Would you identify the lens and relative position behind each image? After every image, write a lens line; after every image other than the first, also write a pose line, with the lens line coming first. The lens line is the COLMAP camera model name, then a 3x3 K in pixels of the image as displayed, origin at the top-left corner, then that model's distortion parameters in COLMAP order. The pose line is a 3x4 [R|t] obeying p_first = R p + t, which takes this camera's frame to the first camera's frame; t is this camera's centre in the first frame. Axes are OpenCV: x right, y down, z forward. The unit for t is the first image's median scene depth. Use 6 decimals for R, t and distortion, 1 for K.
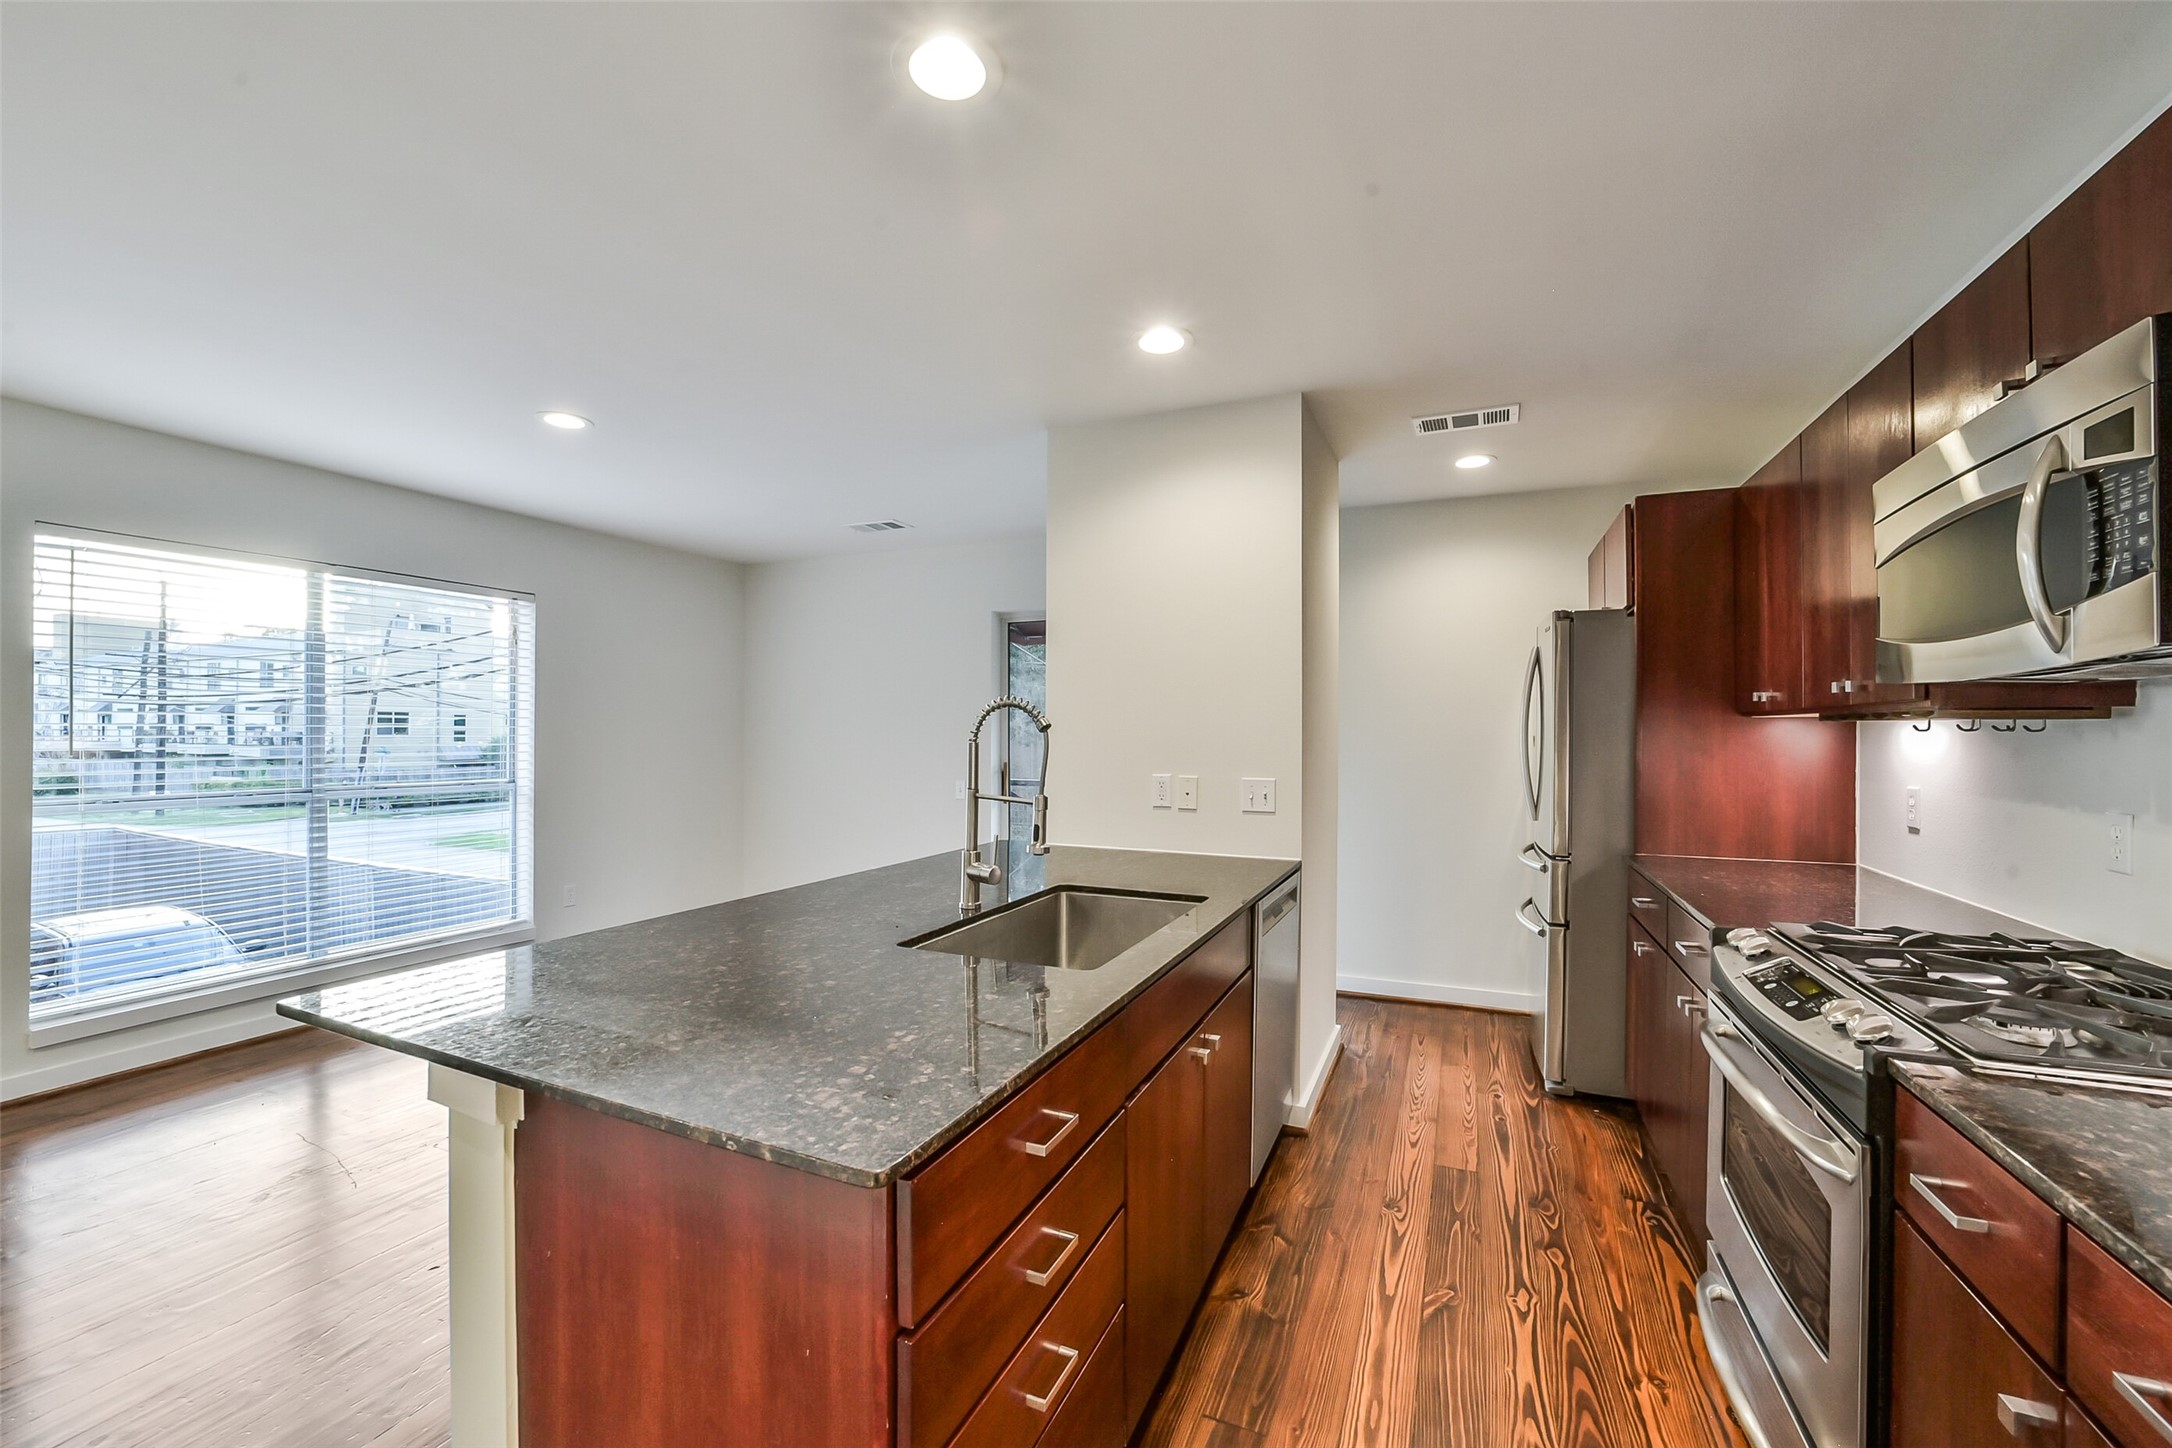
lens RADIAL K [[855.8, 0, 1081.4], [0, 855.8, 733.8], [0, 0, 1]] dist [-0.037118, 0.009813]
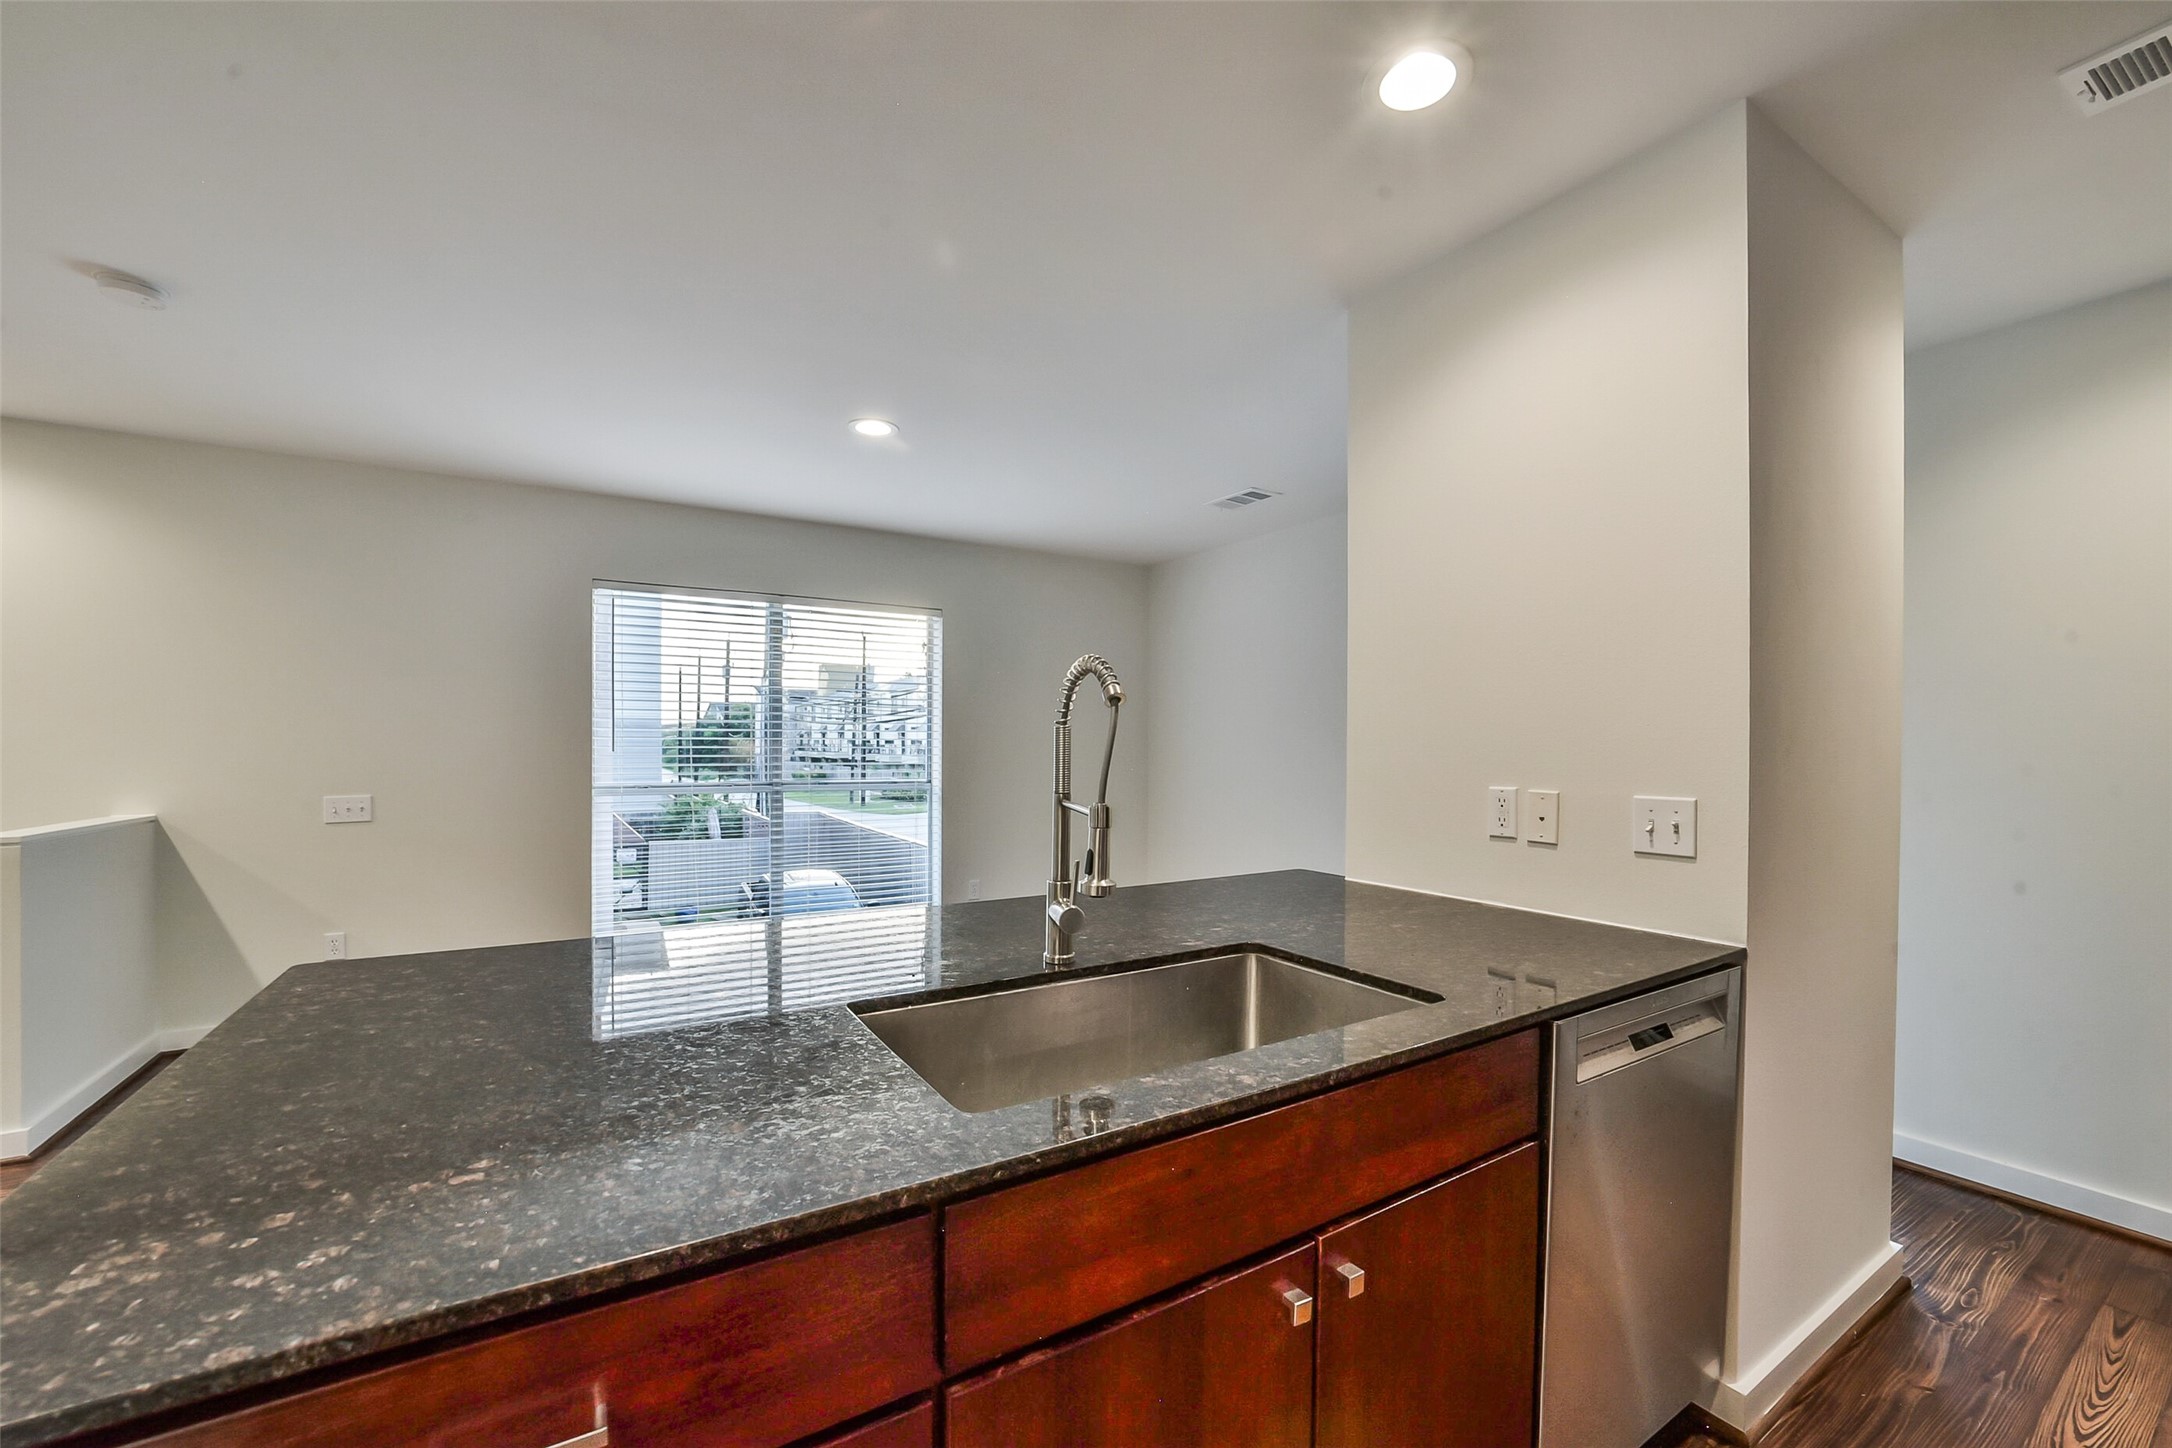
lens RADIAL K [[856.2, 0, 1097.0], [0, 856.2, 745.9], [0, 0, 1]] dist [-0.037202, 0.008126]
pose [[0.829689, 0.001032, -0.558226, 0.213356], [-0.002465, 0.999995, -0.001815, 0.019865], [0.558221, 0.002882, 0.829687, 0.316962]]
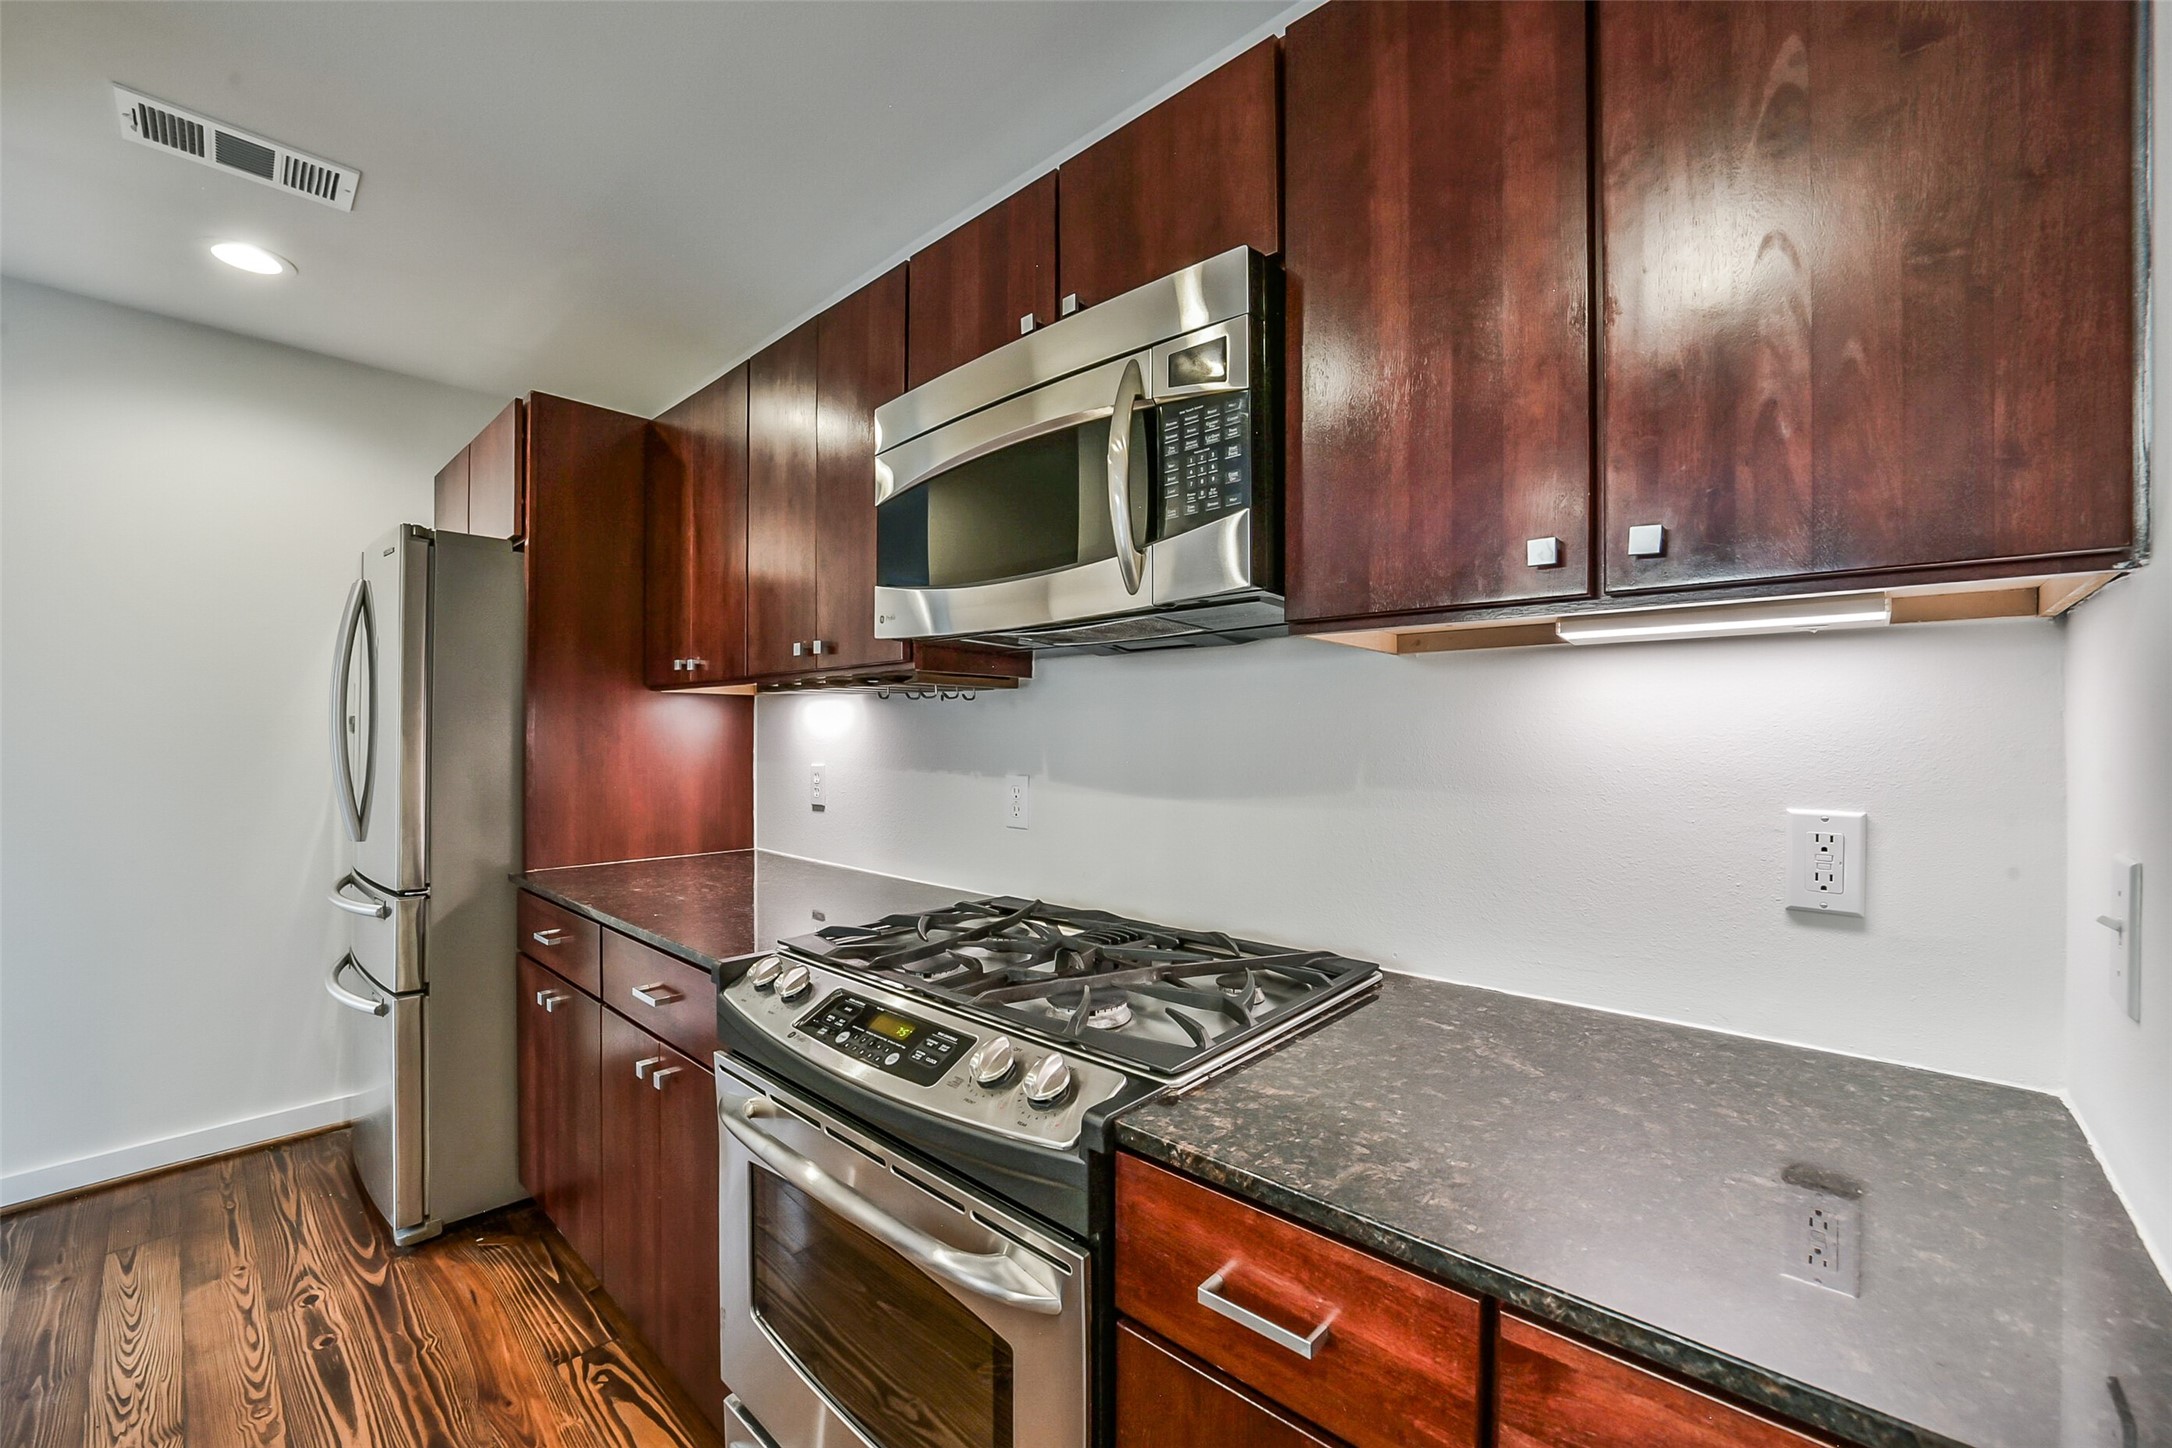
lens RADIAL K [[855.8, 0, 1081.4], [0, 855.8, 733.8], [0, 0, 1]] dist [-0.037118, 0.009813]
pose [[0.310751, 0.000465, 0.950491, 0.104856], [0.001356, 0.999999, -0.000933, 0.023348], [-0.950491, 0.001579, 0.310750, 0.308650]]
